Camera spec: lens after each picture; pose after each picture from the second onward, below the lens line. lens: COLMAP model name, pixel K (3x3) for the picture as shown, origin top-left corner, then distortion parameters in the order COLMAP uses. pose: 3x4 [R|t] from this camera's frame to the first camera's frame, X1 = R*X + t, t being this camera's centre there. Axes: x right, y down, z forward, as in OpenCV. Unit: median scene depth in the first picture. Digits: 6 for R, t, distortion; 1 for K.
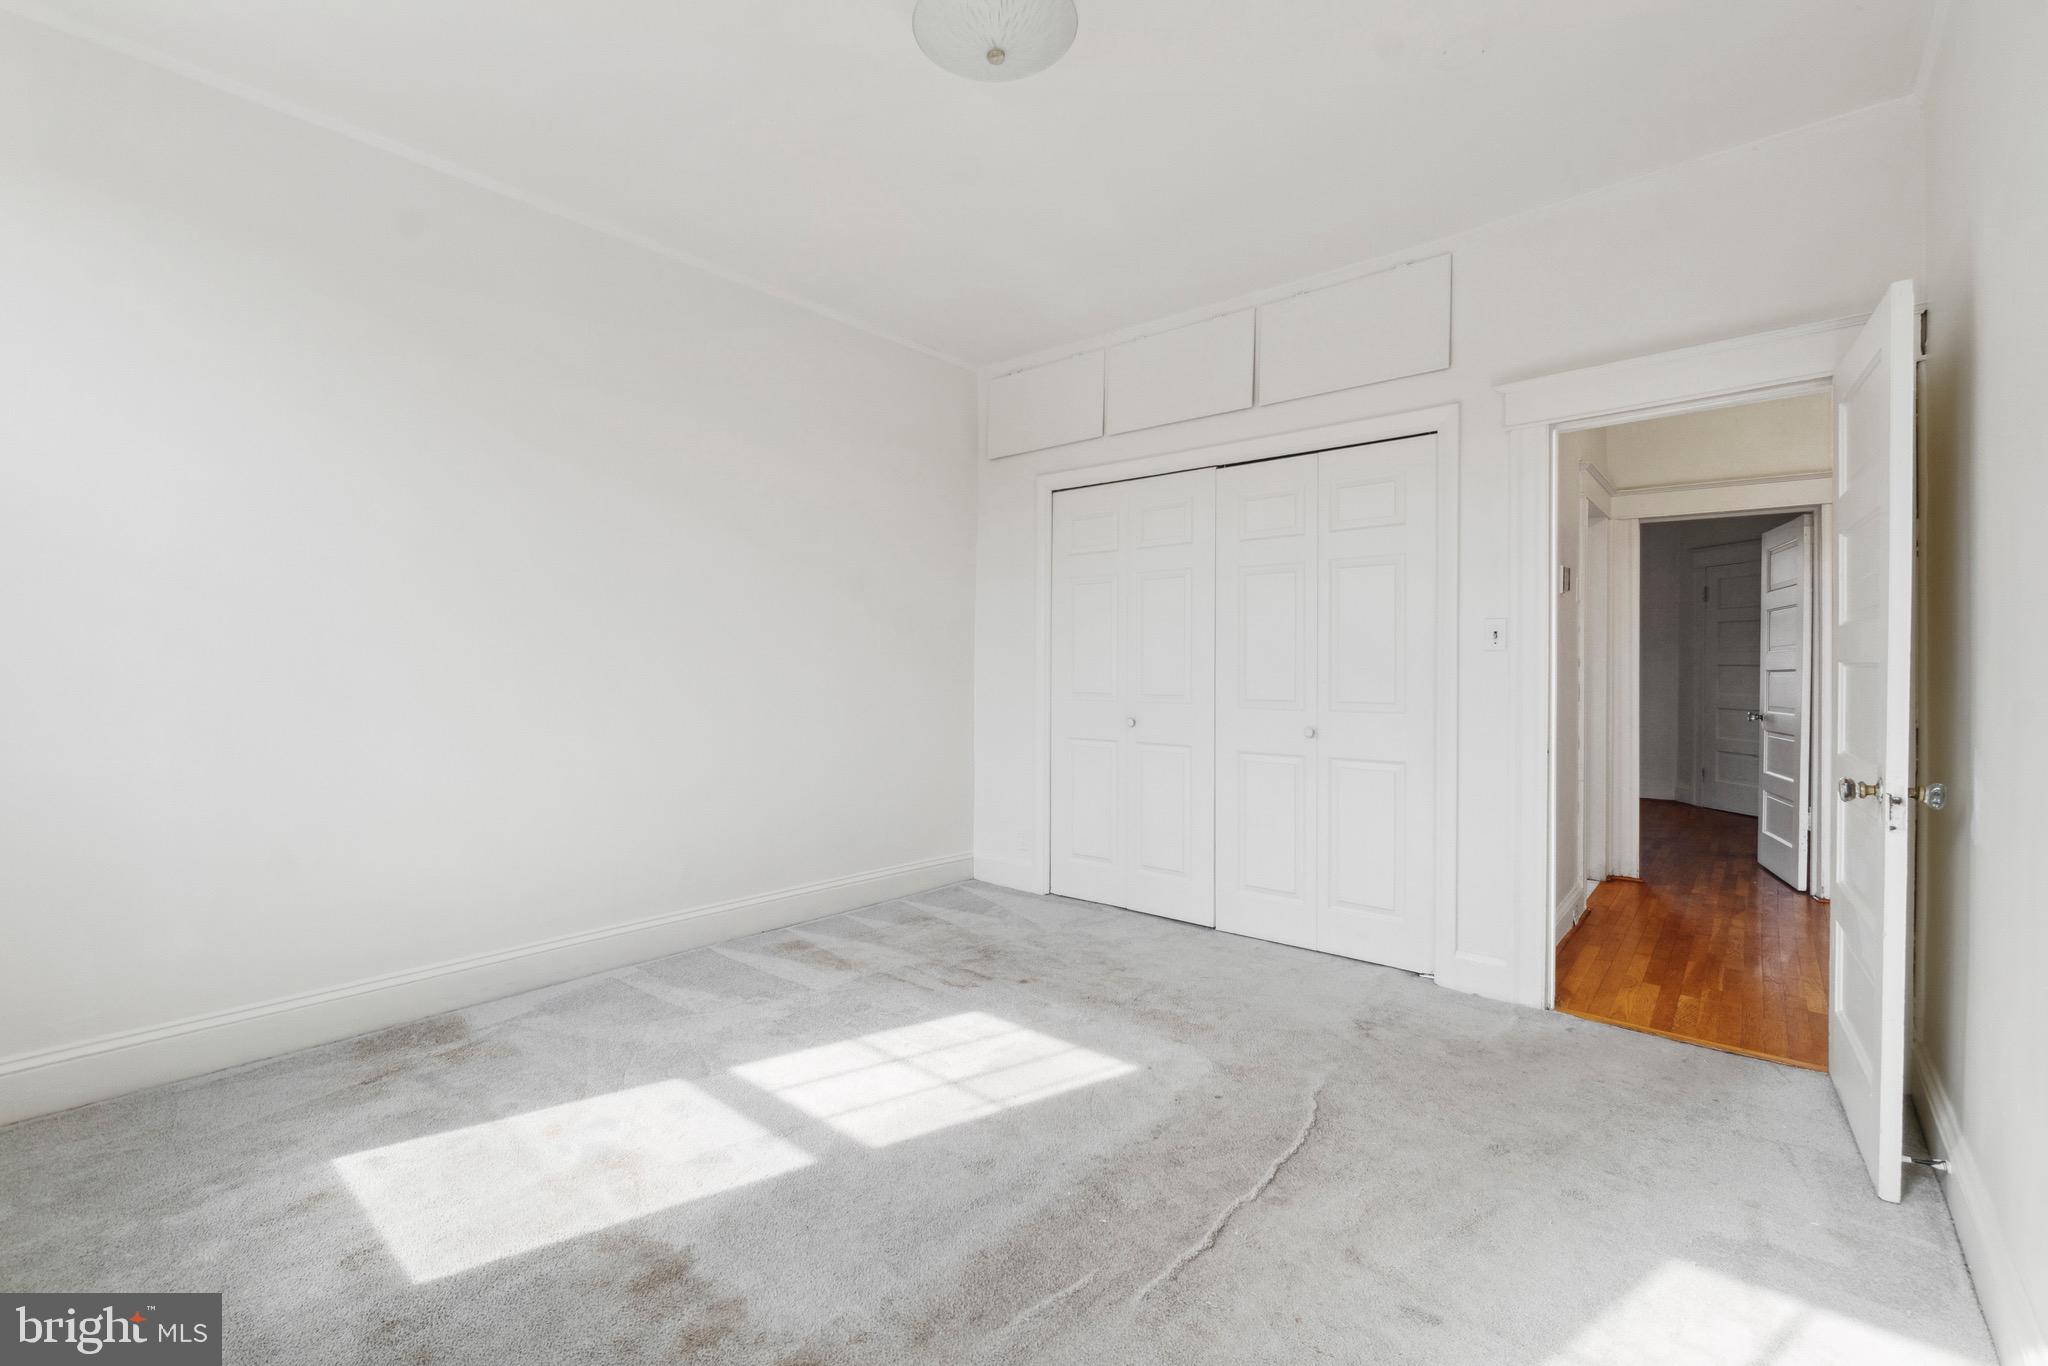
lens RADIAL K [[895.5, 0, 1021.0], [0, 895.5, 671.4], [0, 0, 1]] dist [0.002076, 0.000538]
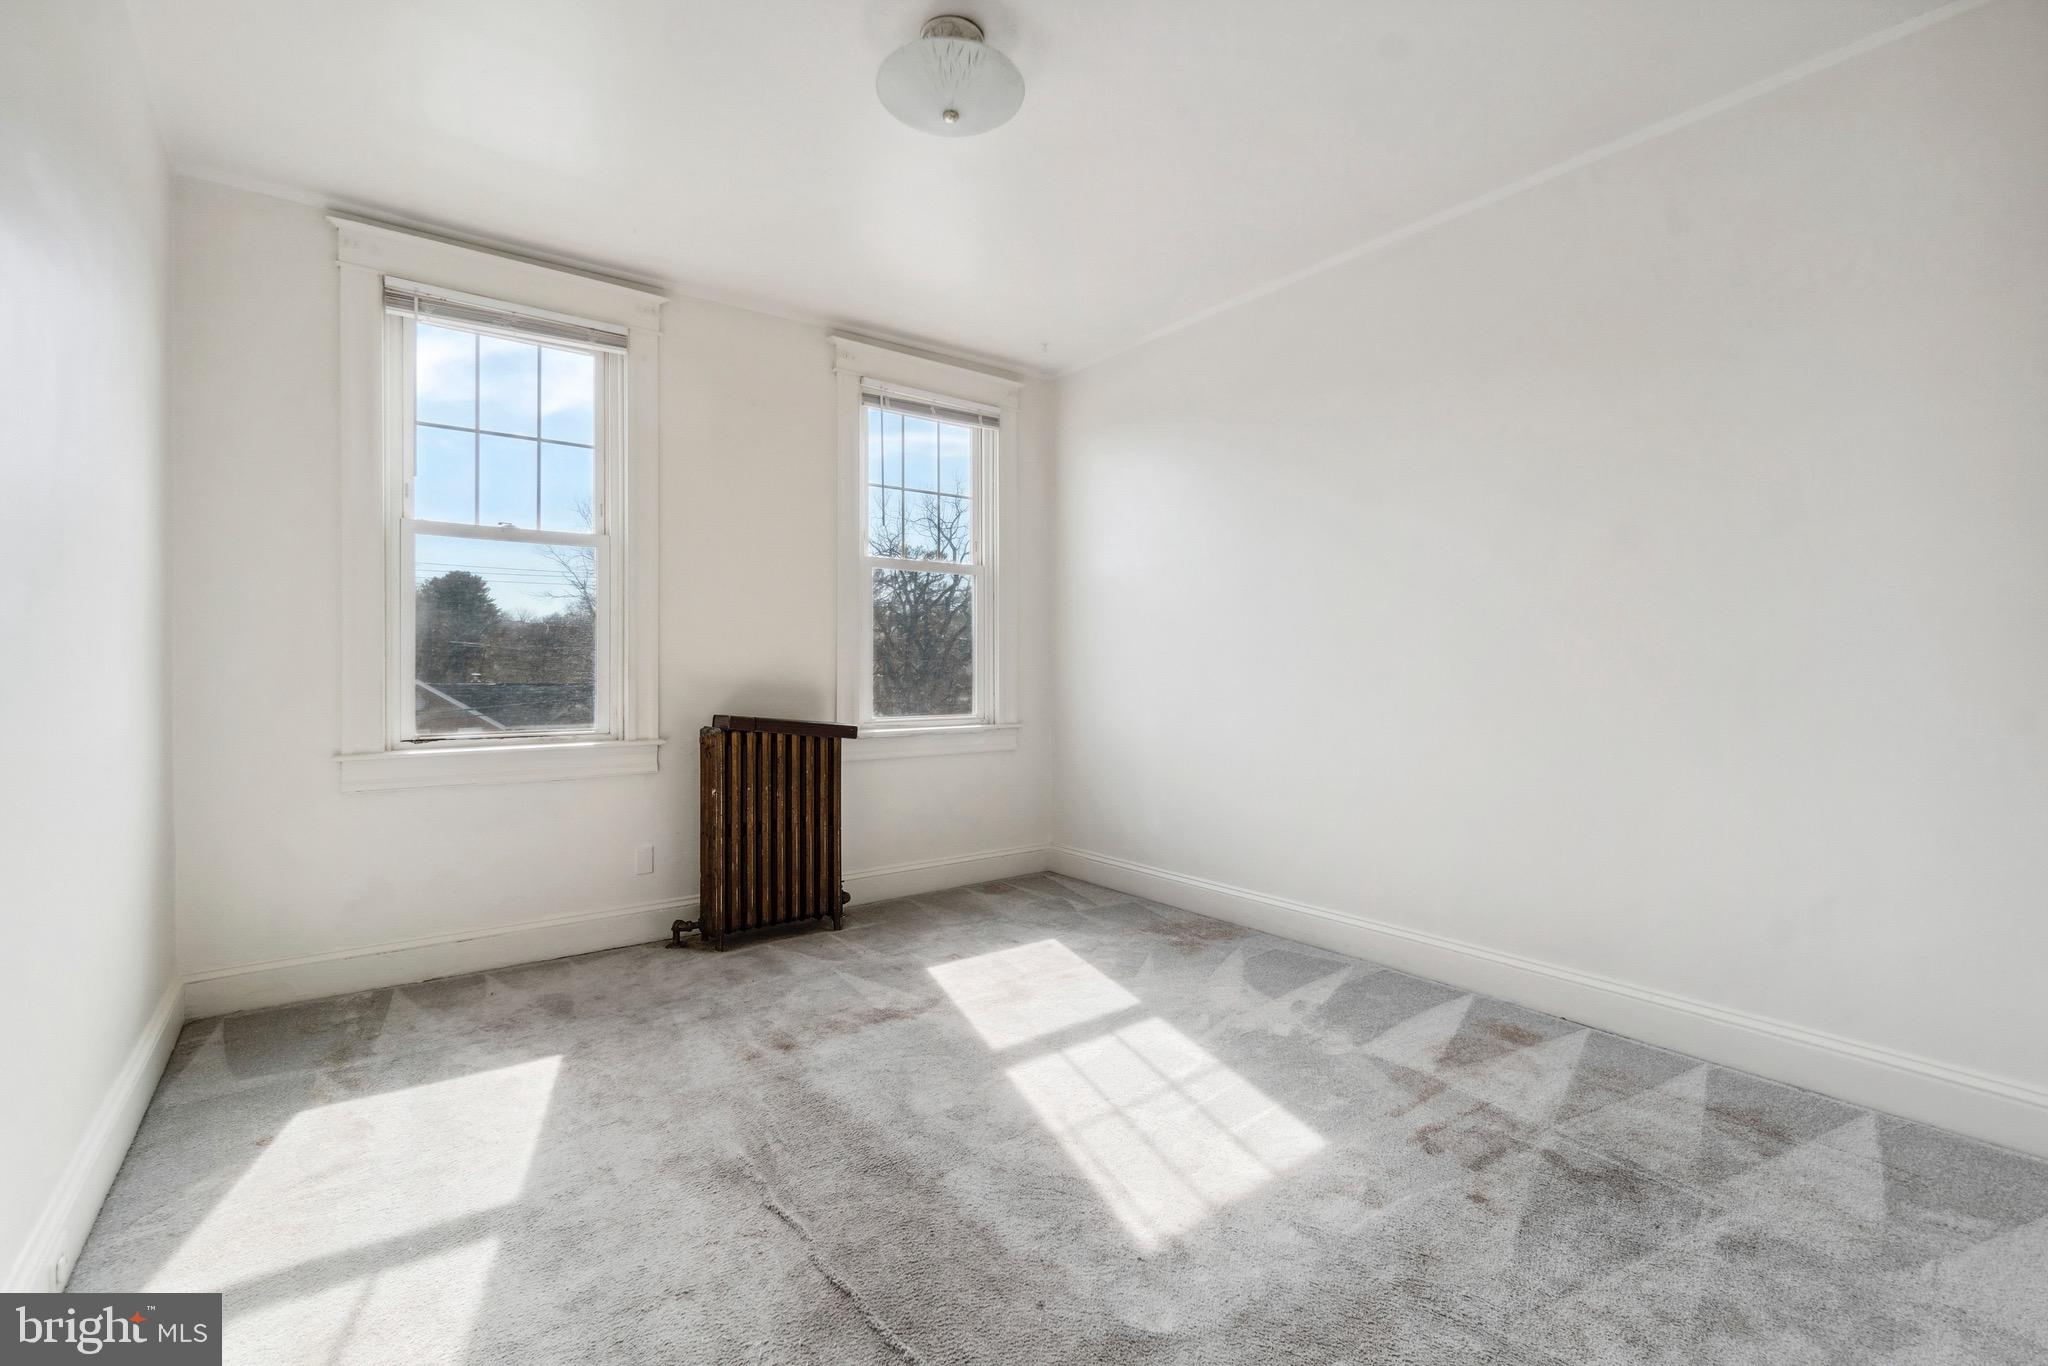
lens RADIAL K [[895.5, 0, 1021.0], [0, 895.5, 671.4], [0, 0, 1]] dist [0.002076, 0.000538]
pose [[-0.220705, -0.007026, -0.975315, 0.729417], [-0.009297, 0.999944, -0.005099, 0.005228], [0.975296, 0.007942, -0.220758, 0.938109]]
